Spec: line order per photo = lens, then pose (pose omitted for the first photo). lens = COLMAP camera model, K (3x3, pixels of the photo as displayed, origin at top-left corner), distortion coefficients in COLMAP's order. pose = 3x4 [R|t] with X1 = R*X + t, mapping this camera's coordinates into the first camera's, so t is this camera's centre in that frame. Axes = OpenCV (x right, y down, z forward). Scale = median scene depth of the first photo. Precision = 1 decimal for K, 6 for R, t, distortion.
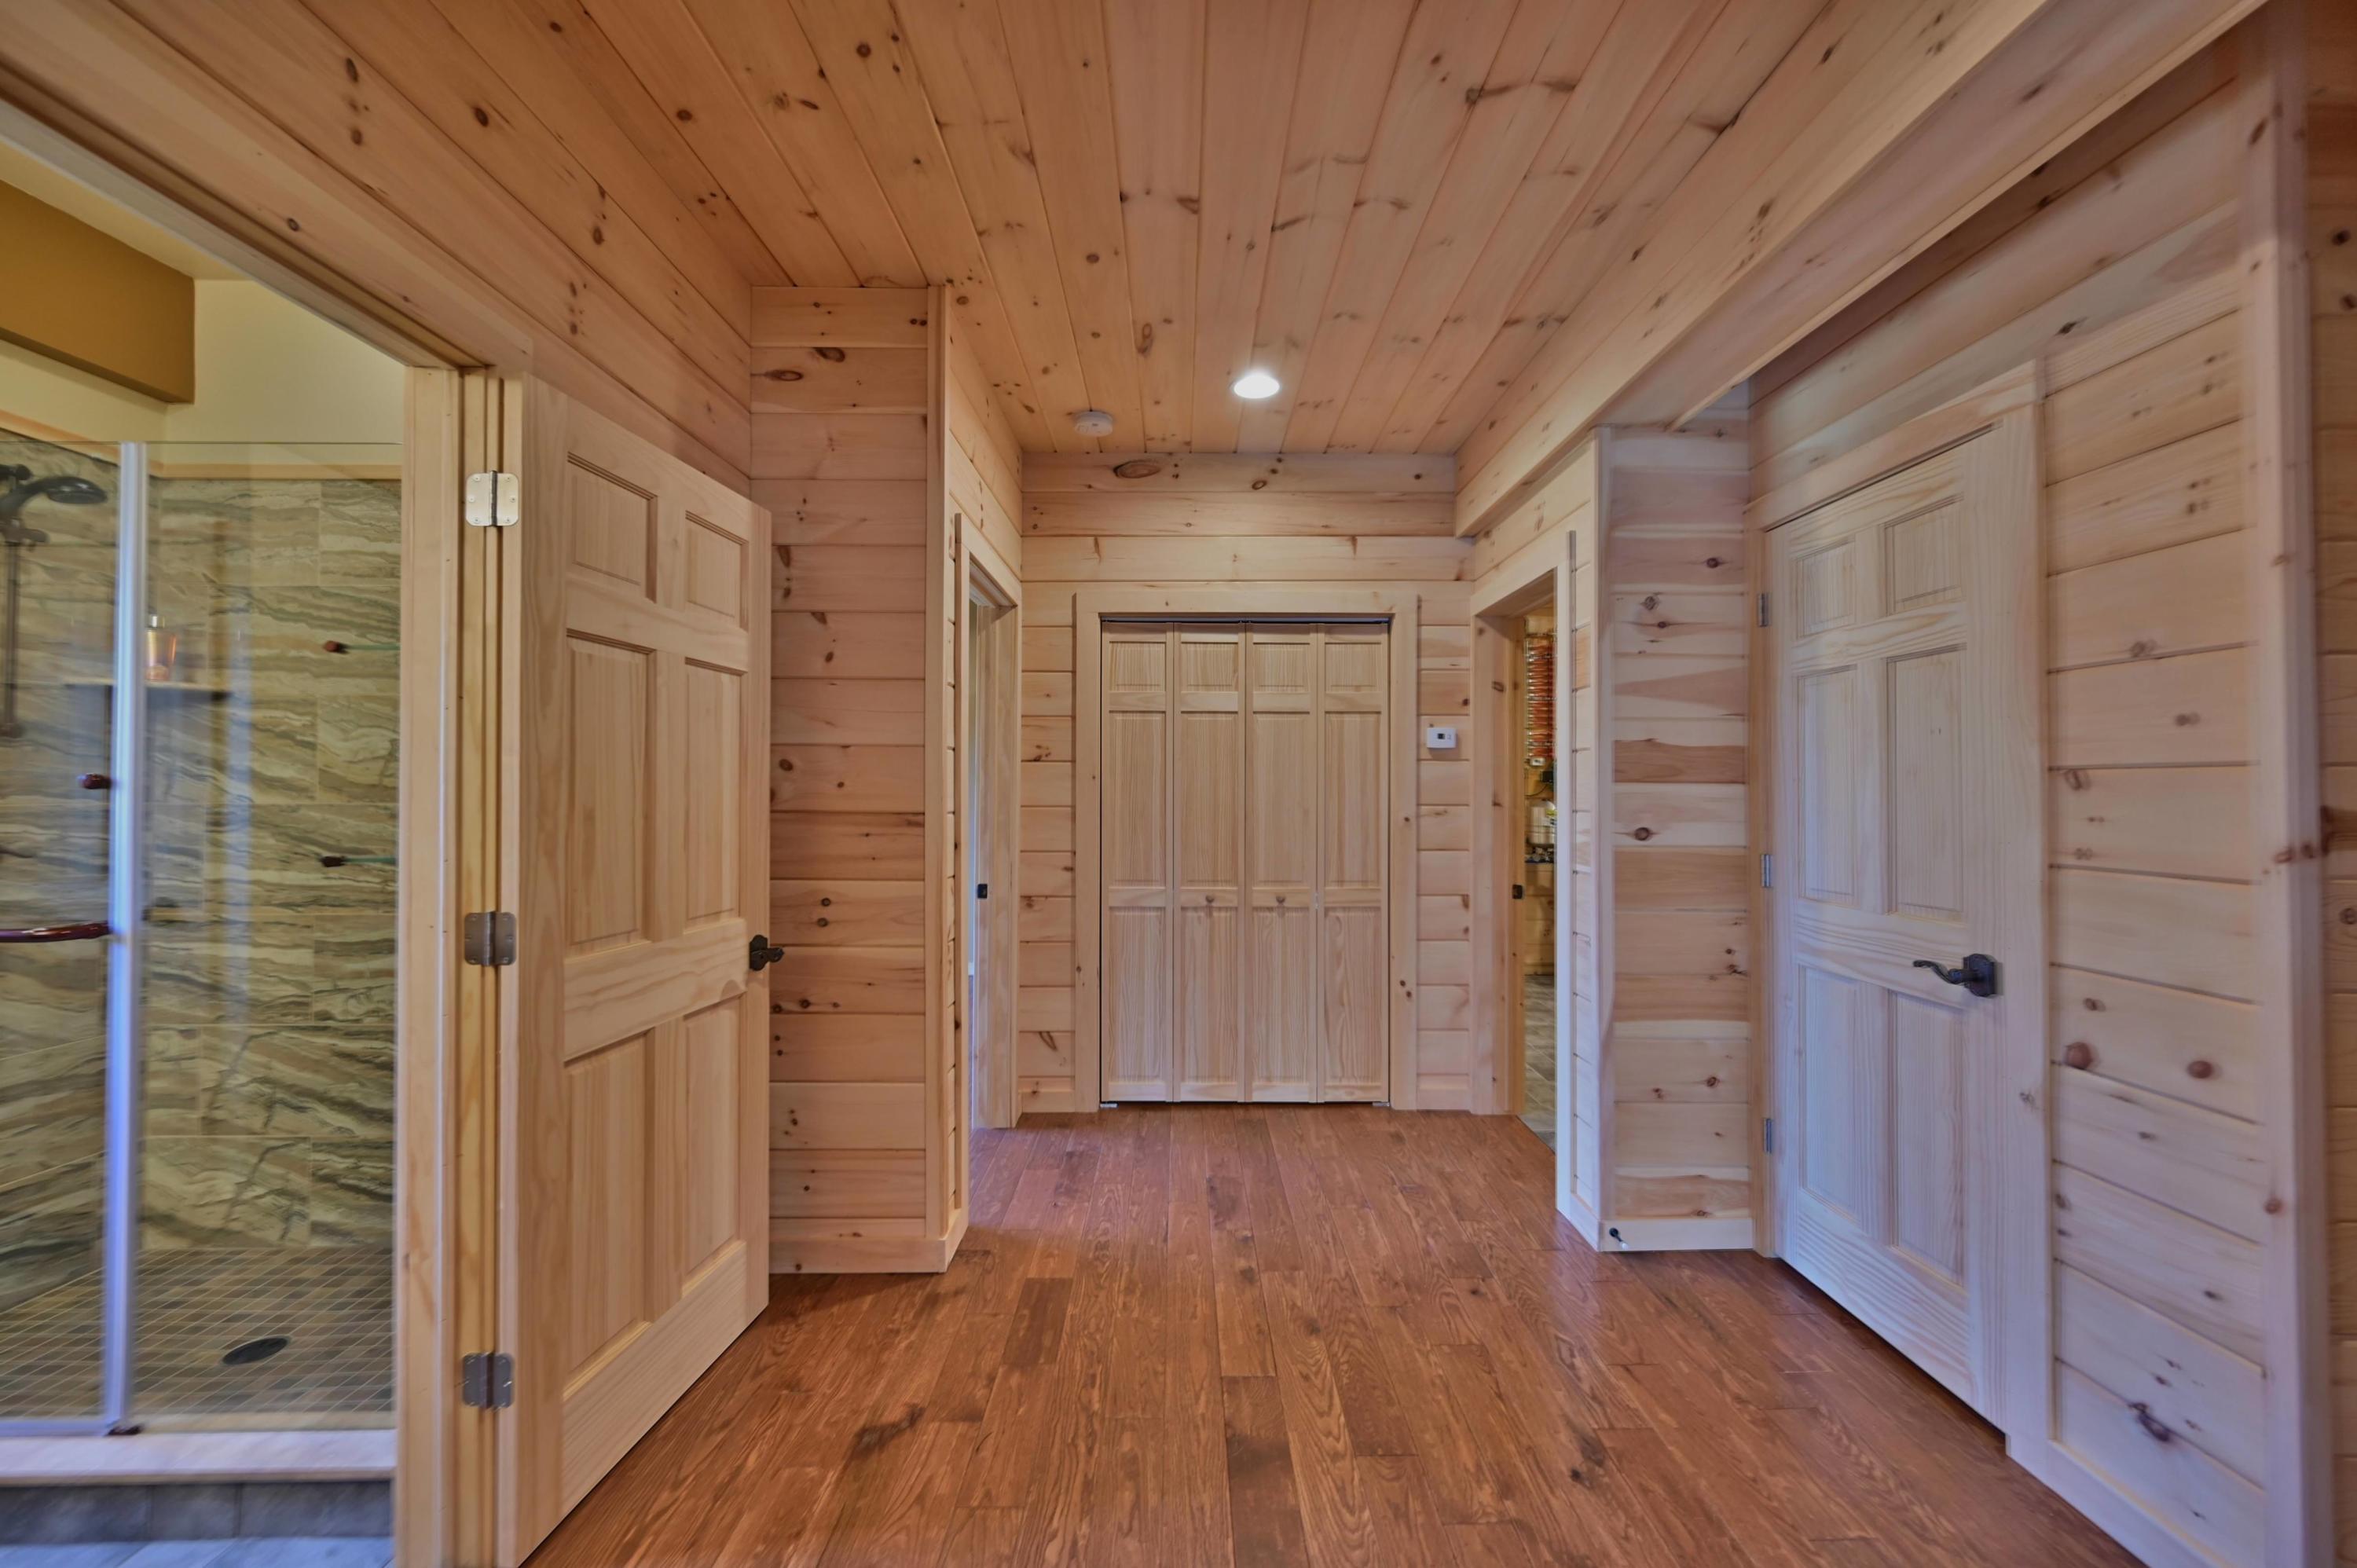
lens RADIAL K [[933.1, 0, 1180.0], [0, 933.1, 787.0], [0, 0, 1]] dist [-0.002433, 0.000707]
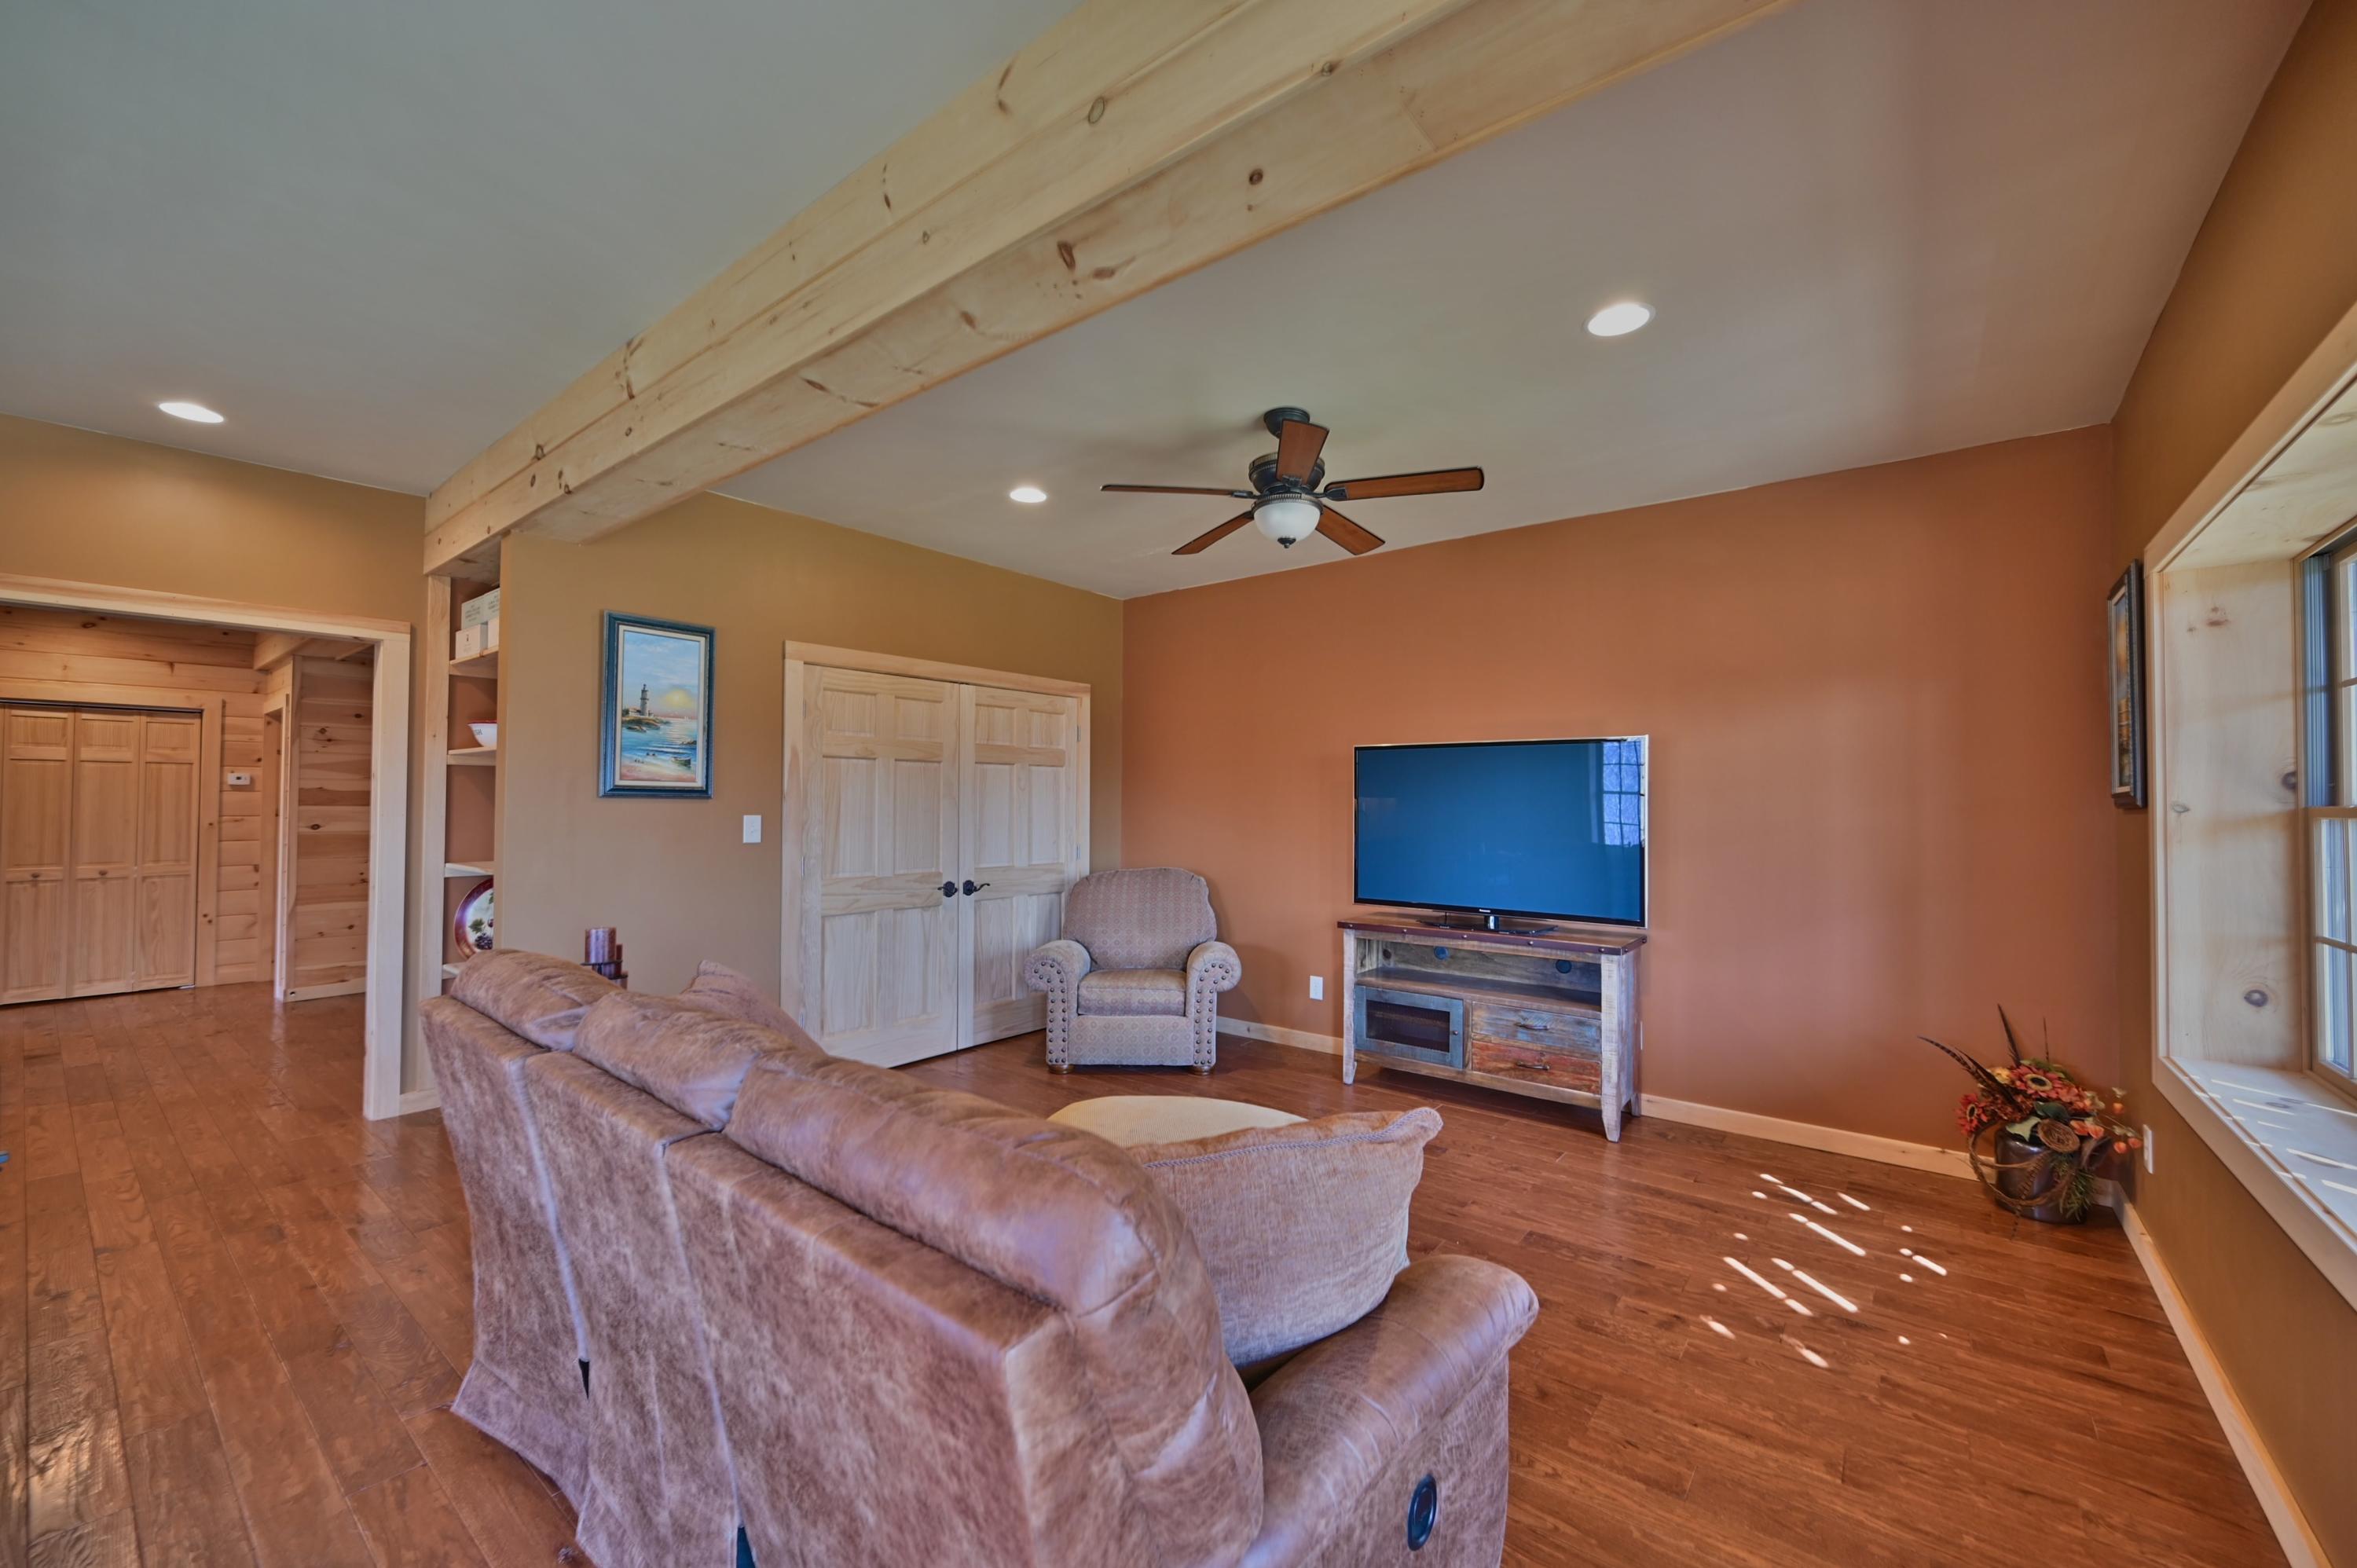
lens RADIAL K [[933.1, 0, 1190.6], [0, 933.1, 781.7], [0, 0, 1]] dist [-0.002433, 0.000707]
pose [[0.628364, 0.016350, 0.777748, 0.032119], [-0.005756, 0.999849, -0.016368, -0.027926], [-0.777898, 0.005809, 0.628363, -1.591908]]
